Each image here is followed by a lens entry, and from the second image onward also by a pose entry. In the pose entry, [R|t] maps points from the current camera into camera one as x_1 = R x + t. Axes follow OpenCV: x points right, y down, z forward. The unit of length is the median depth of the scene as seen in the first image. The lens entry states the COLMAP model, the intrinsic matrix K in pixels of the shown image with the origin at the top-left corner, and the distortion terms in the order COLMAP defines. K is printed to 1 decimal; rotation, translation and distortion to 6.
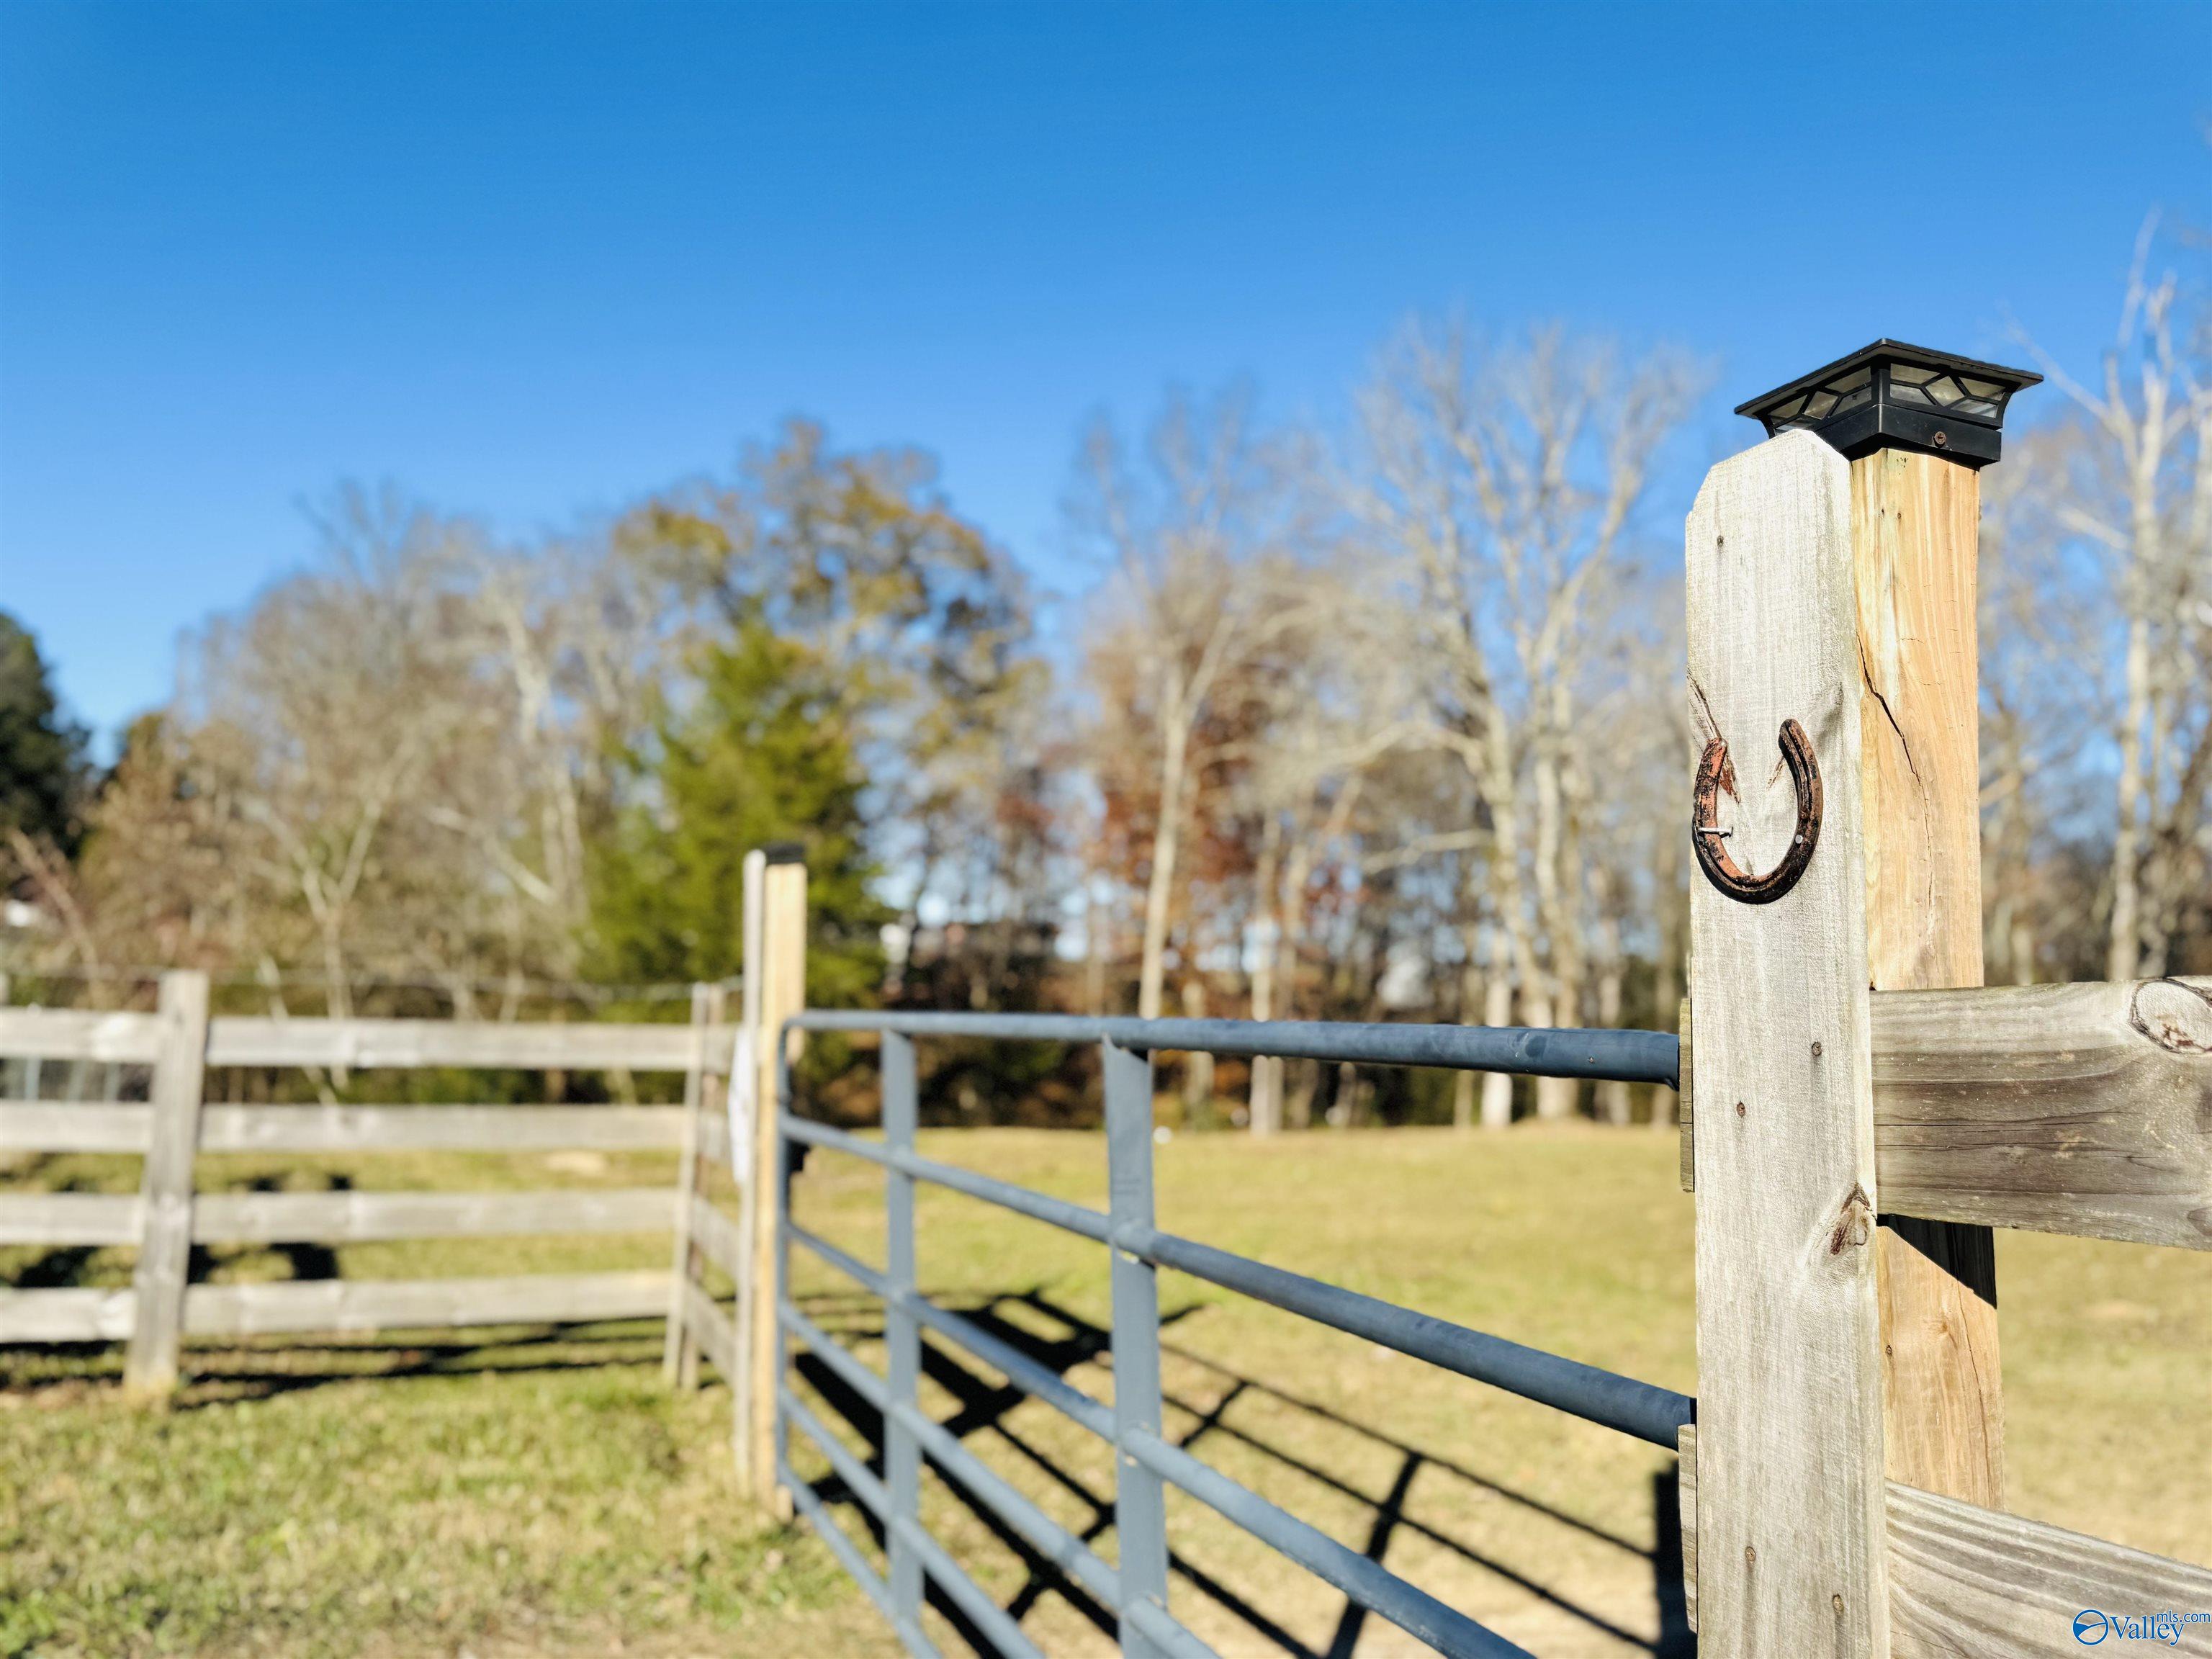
lens RADIAL K [[1540.3, 0, 1092.3], [0, 1540.3, 829.3], [0, 0, 1]] dist [0.017833, -0.025051]
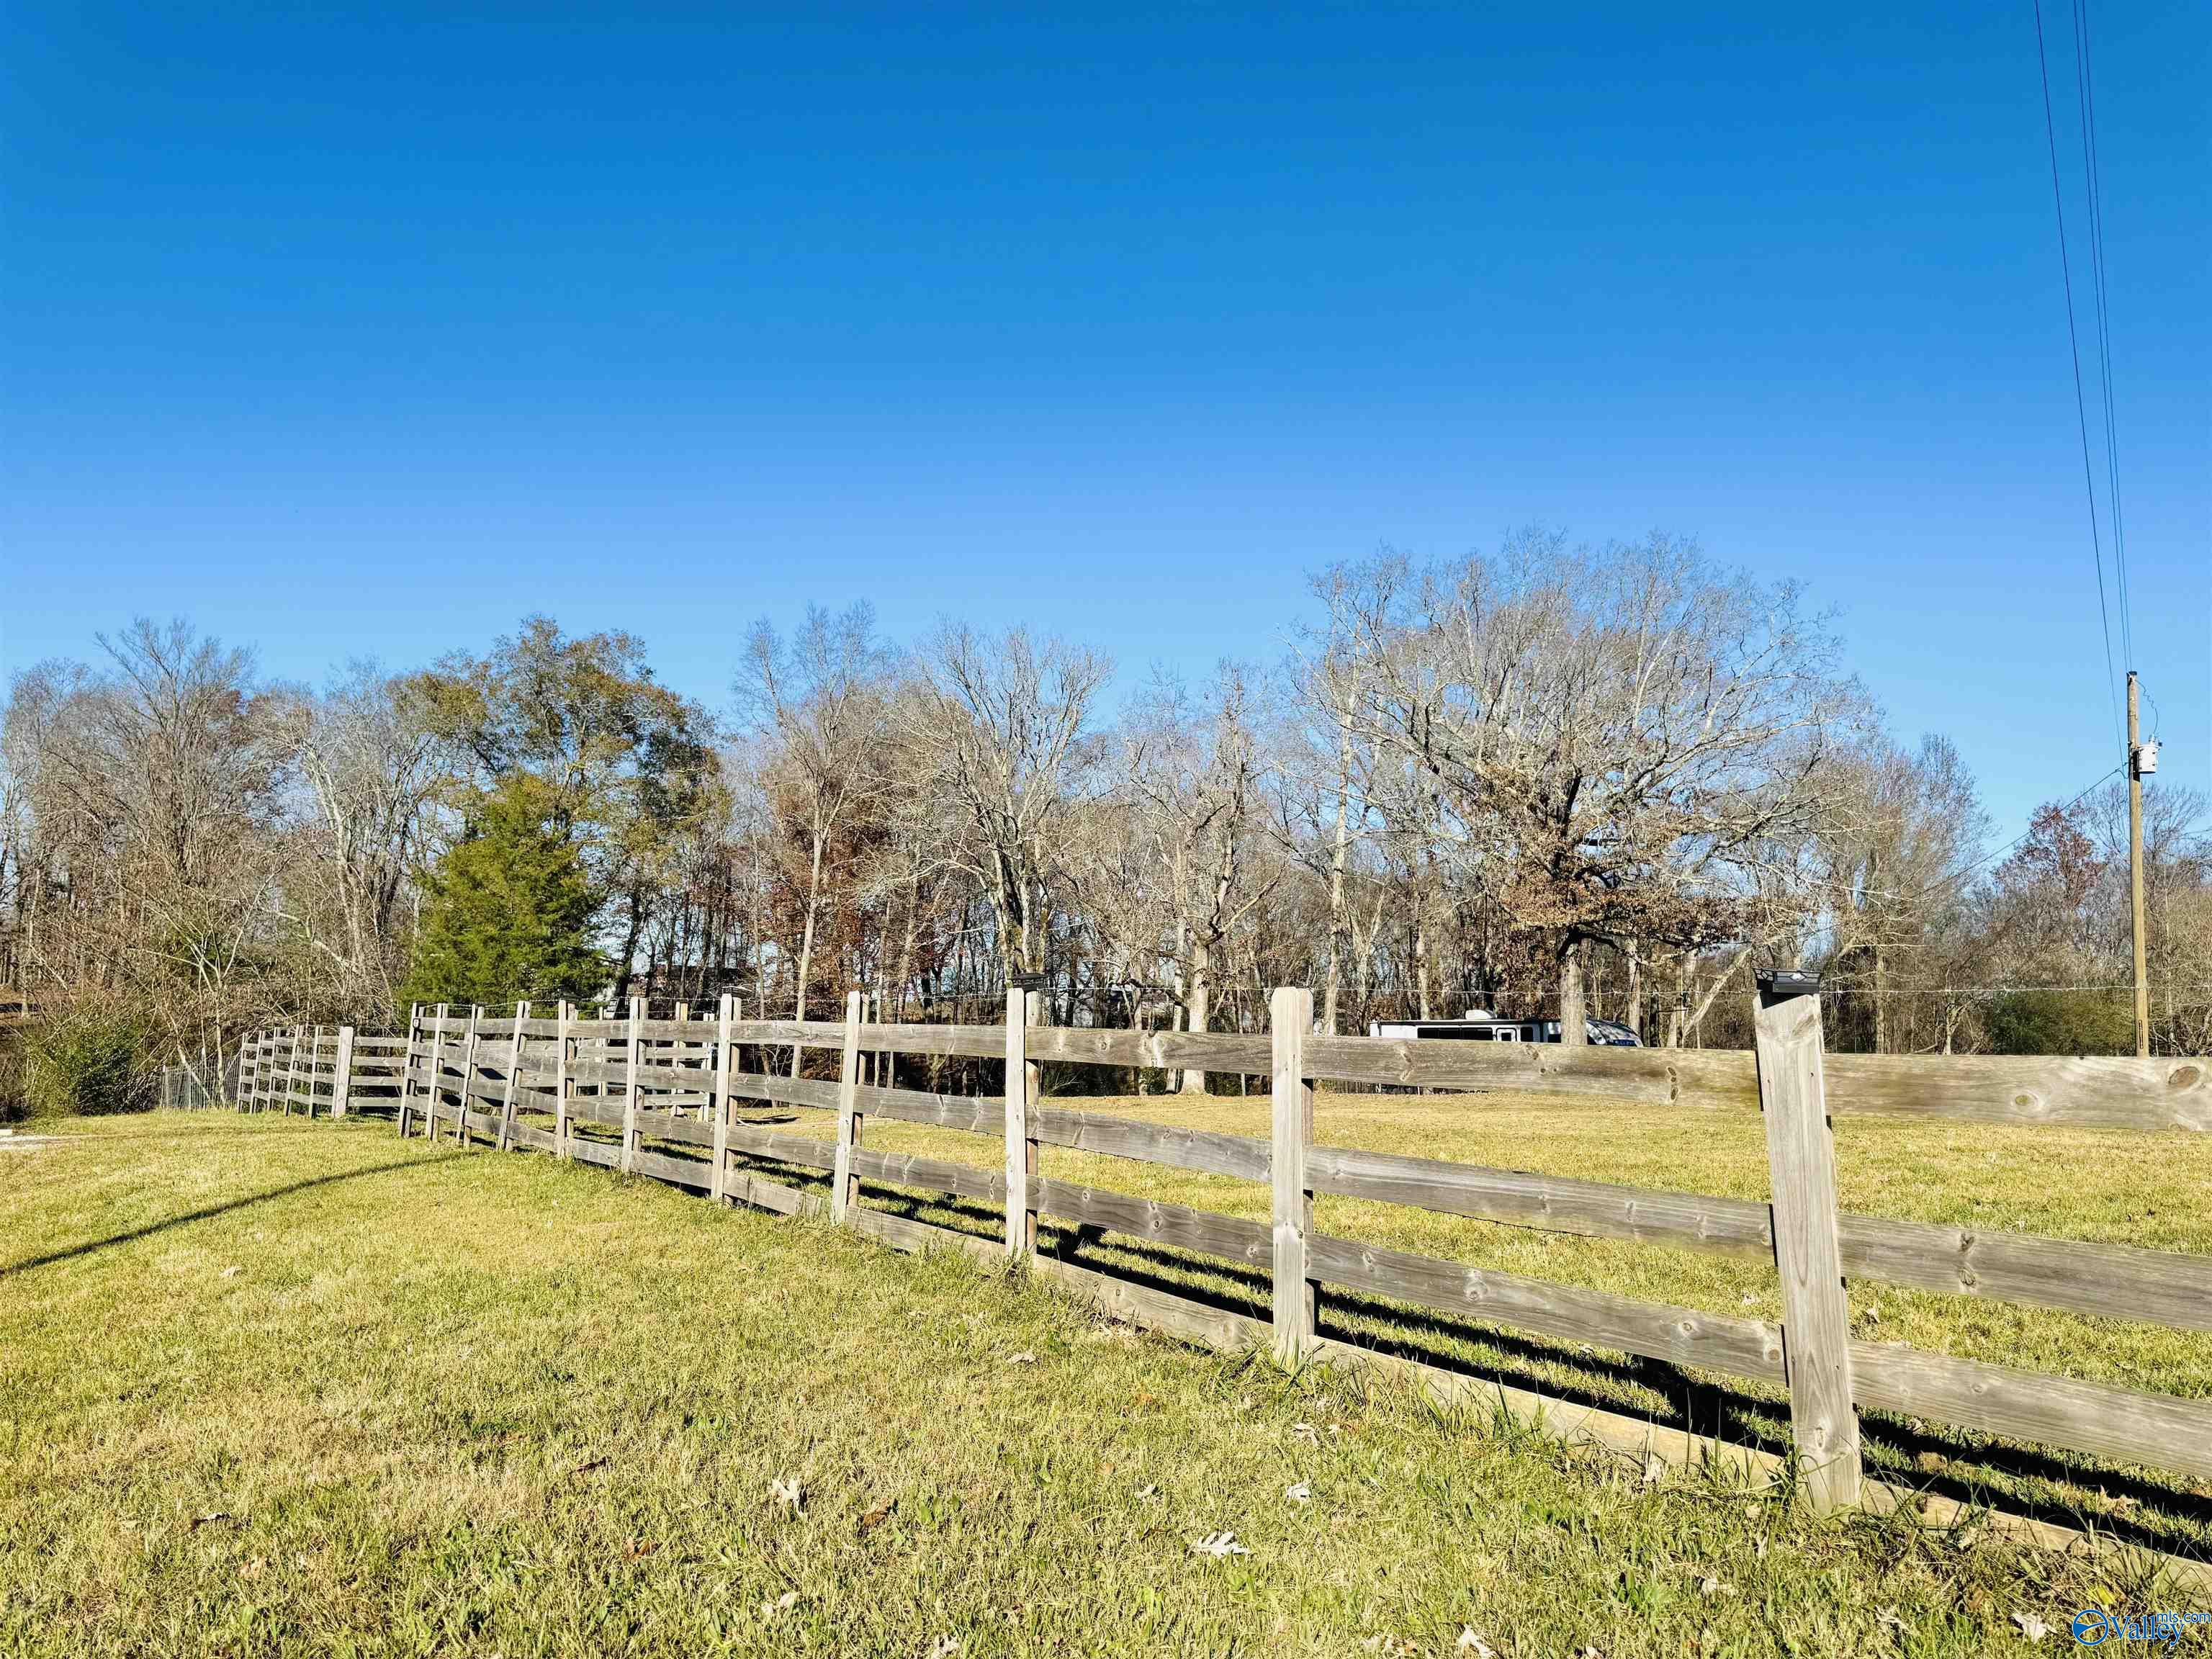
lens RADIAL K [[1540.3, 0, 1150.0], [0, 1540.3, 857.0], [0, 0, 1]] dist [0.017833, -0.025051]
pose [[0.977995, 0.009805, 0.208397, 0.060732], [-0.009188, 0.999950, -0.003929, -0.052563], [-0.208425, 0.001928, 0.978036, -0.479003]]
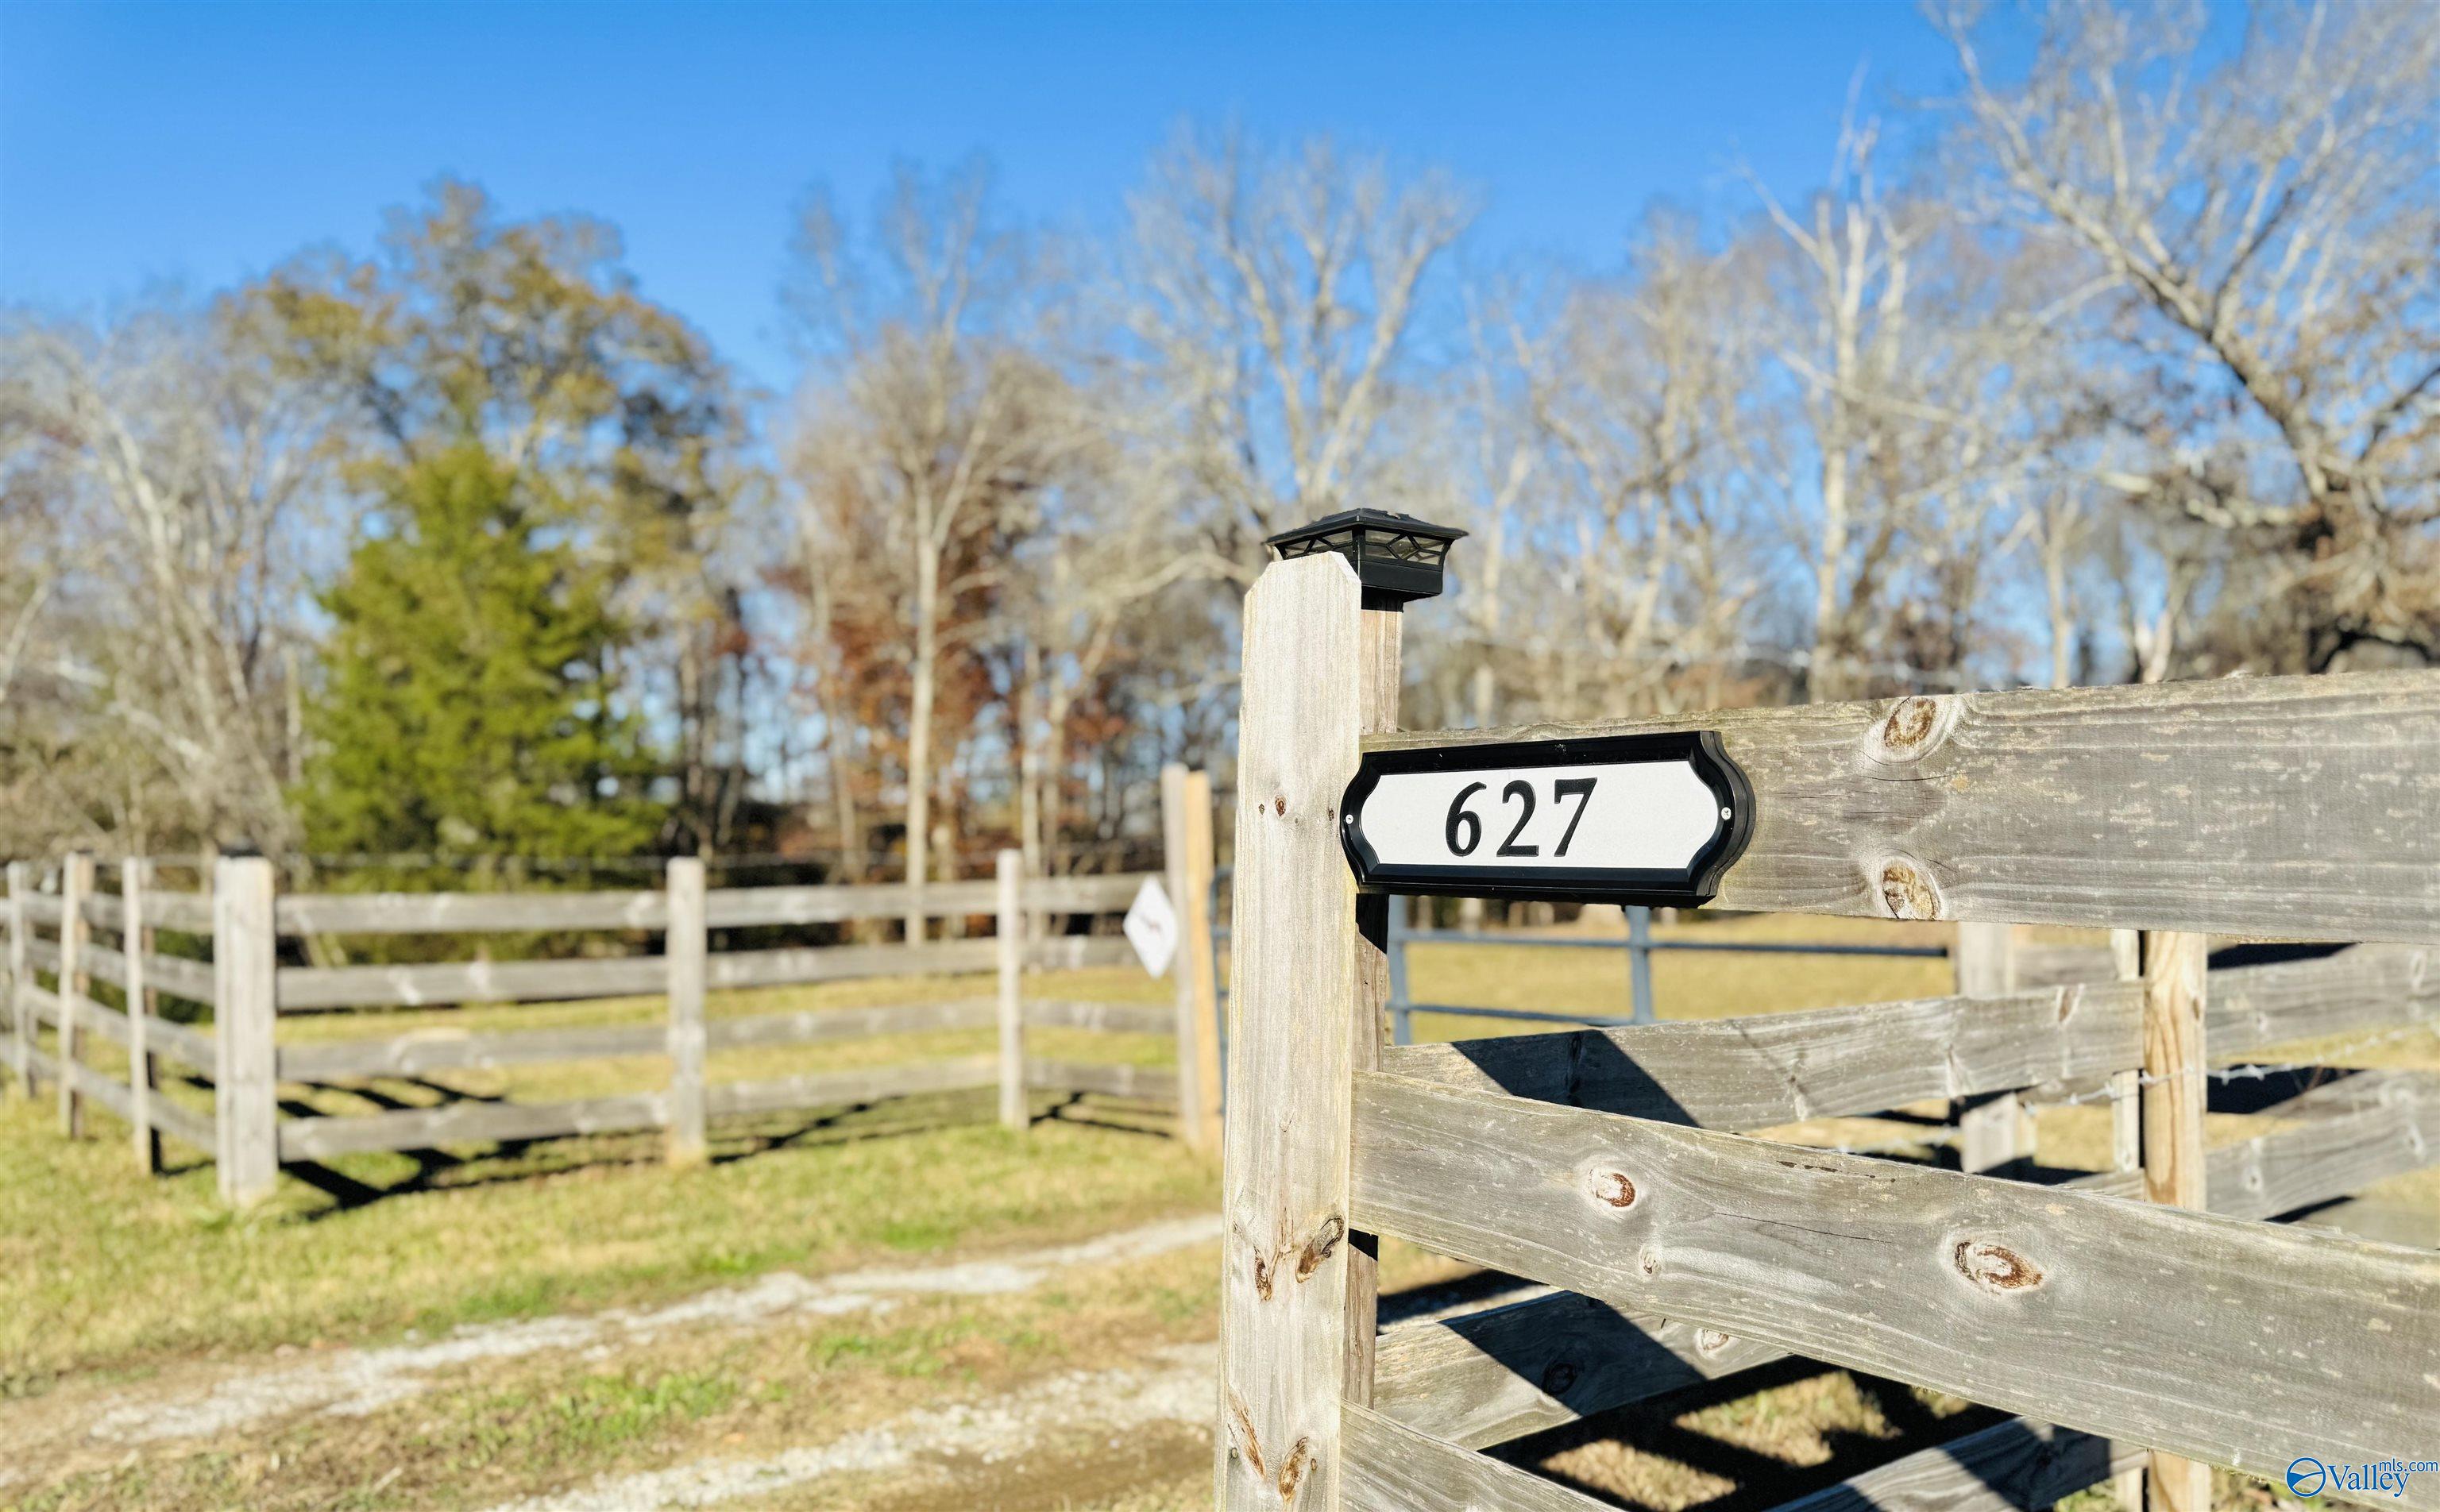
lens RADIAL K [[1735.7, 0, 1221.6], [0, 1735.7, 914.4], [0, 0, 1]] dist [-0.007069, -0.004218]
pose [[0.964086, -0.061263, 0.258427, -0.054828], [0.020456, 0.987270, 0.157734, -0.010813], [-0.264801, -0.146782, 0.953066, -0.069758]]
